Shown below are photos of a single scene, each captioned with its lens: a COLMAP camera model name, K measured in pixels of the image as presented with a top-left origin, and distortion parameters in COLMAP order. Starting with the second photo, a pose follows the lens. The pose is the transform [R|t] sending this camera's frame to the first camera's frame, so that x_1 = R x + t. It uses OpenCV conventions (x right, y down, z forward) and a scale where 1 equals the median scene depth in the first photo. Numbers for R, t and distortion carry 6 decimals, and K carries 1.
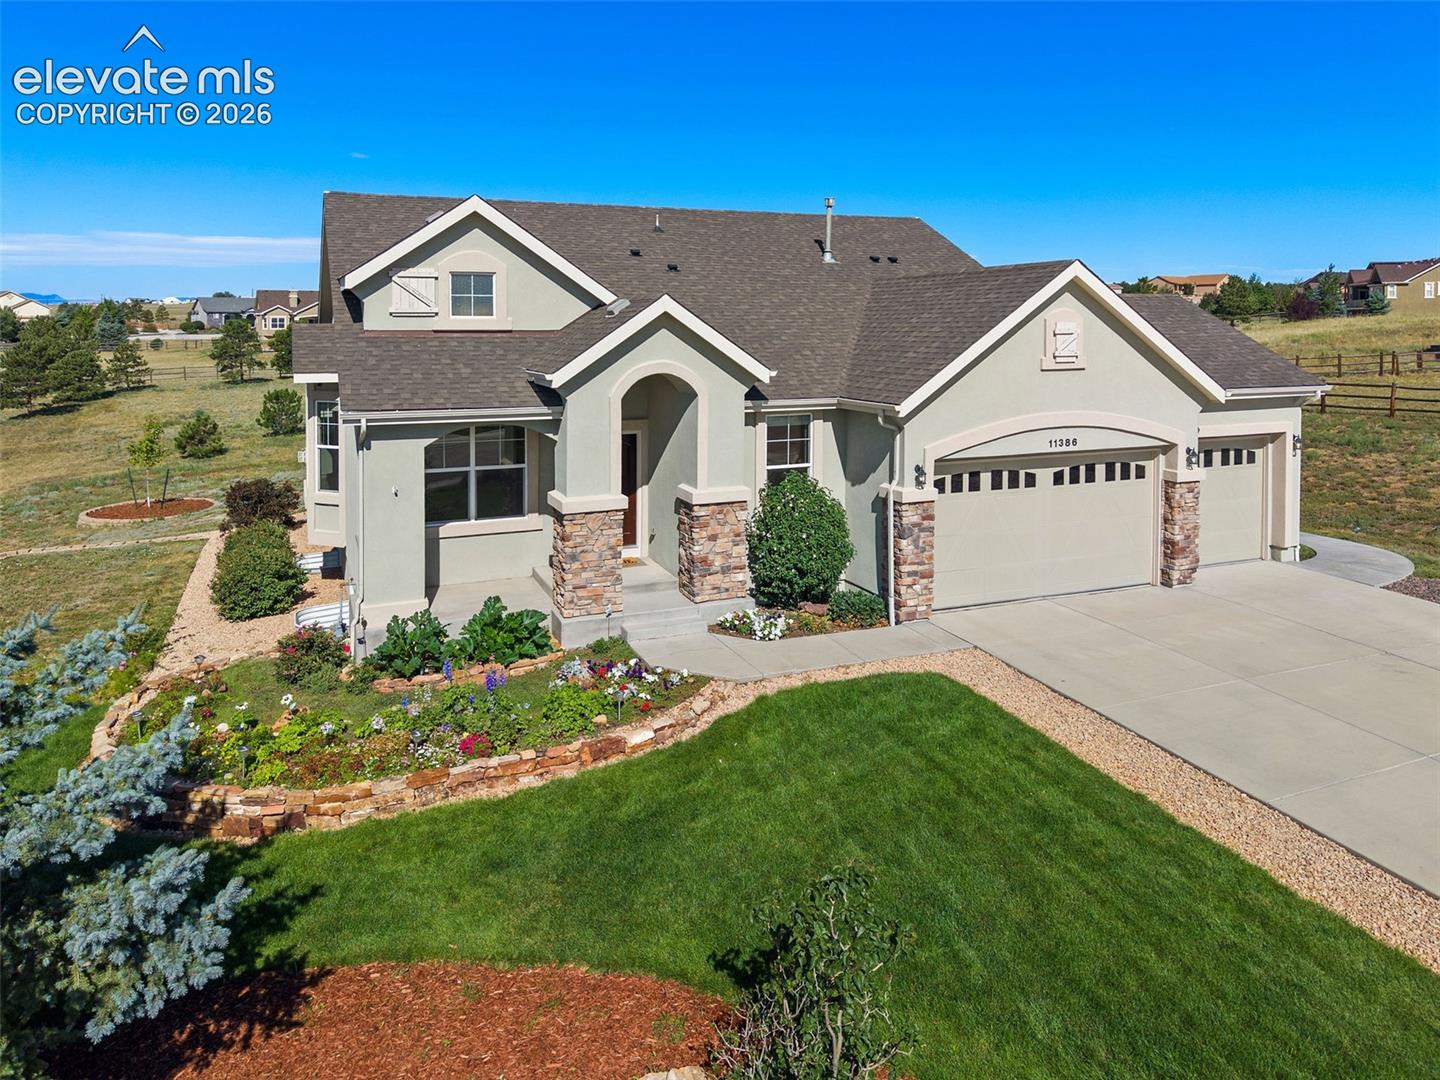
lens RADIAL K [[1044.5, 0, 730.7], [0, 1044.5, 339.1], [0, 0, 1]] dist [-0.010304, -0.005107]
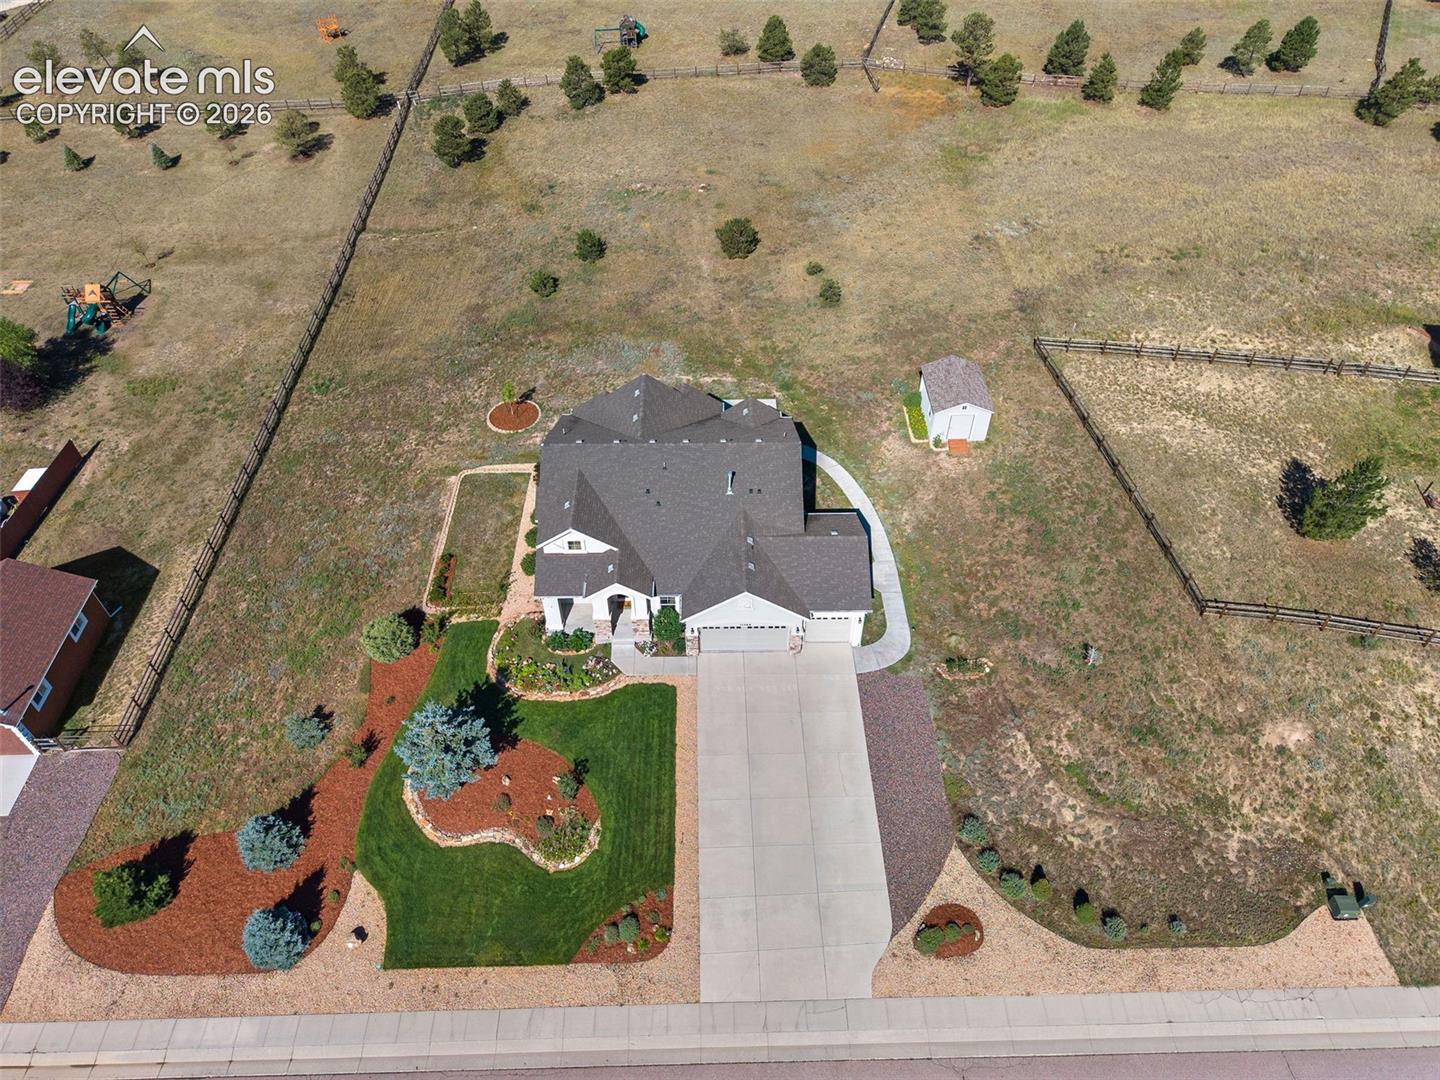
lens RADIAL K [[978.7, 0, 724.1], [0, 978.7, 554.3], [0, 0, 1]] dist [0.023713, -0.024255]
pose [[0.924308, 0.282773, -0.256308, 0.994612], [-0.016231, 0.700101, 0.713859, -2.257576], [0.381302, -0.655666, 0.651699, -0.852816]]
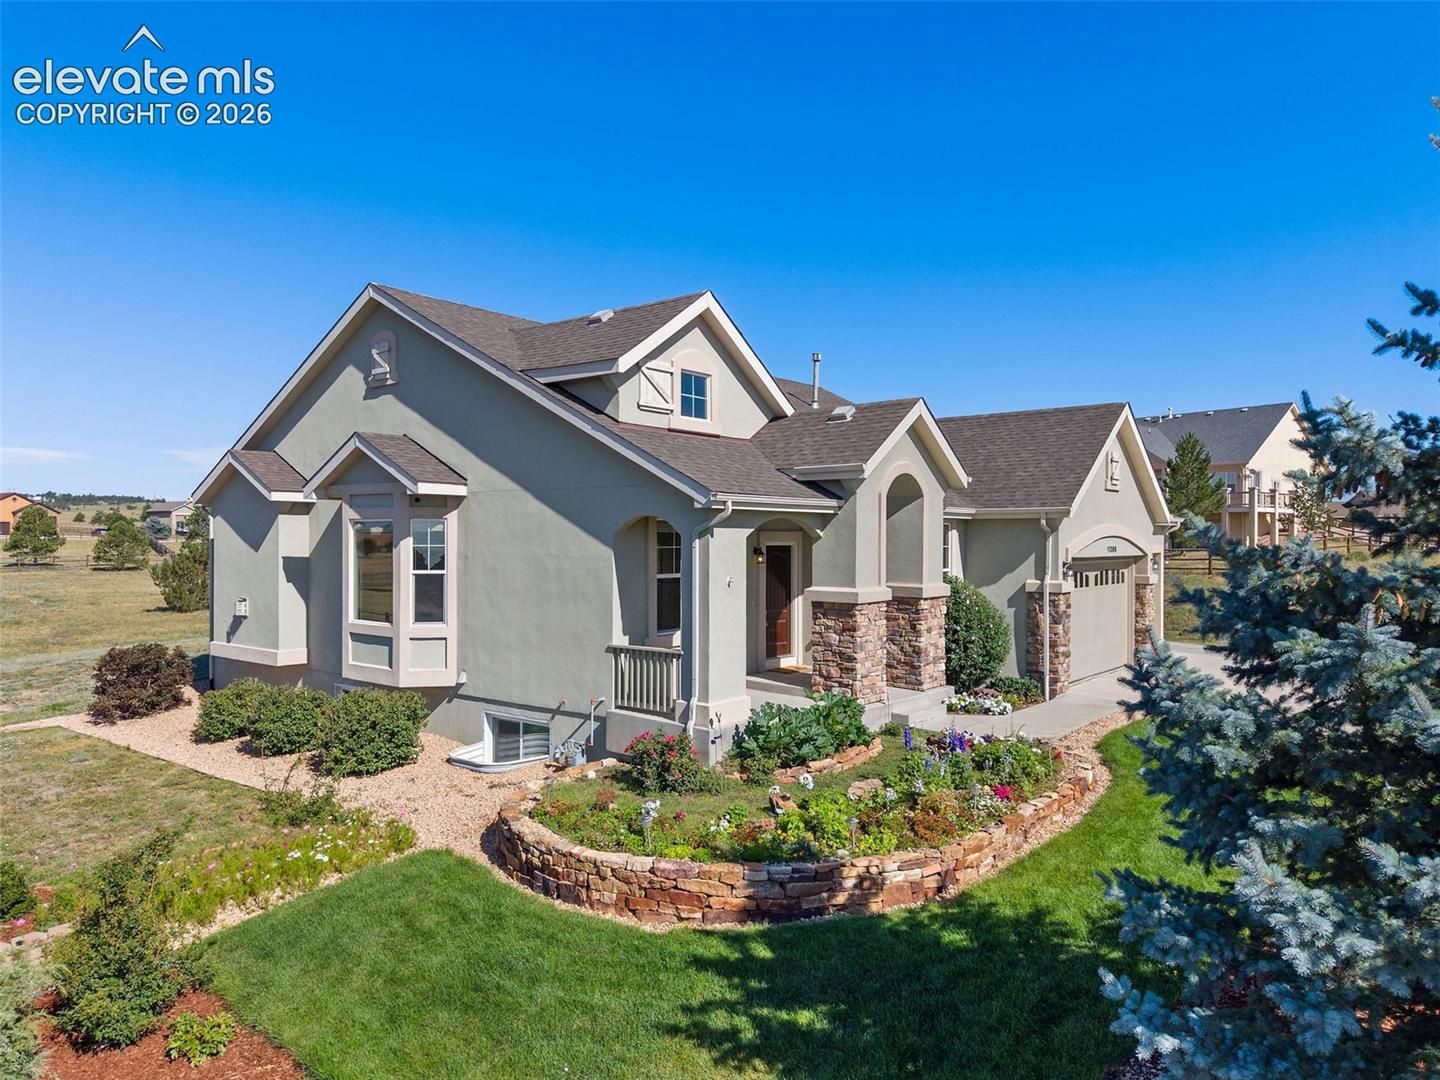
lens RADIAL K [[978.7, 0, 715.6], [0, 978.7, 543.0], [0, 0, 1]] dist [0.023713, -0.024255]
pose [[0.882757, 0.001082, 0.469828, -0.665201], [0.005862, 0.999894, -0.013316, 0.107593], [-0.469793, 0.014509, 0.882657, 0.193570]]
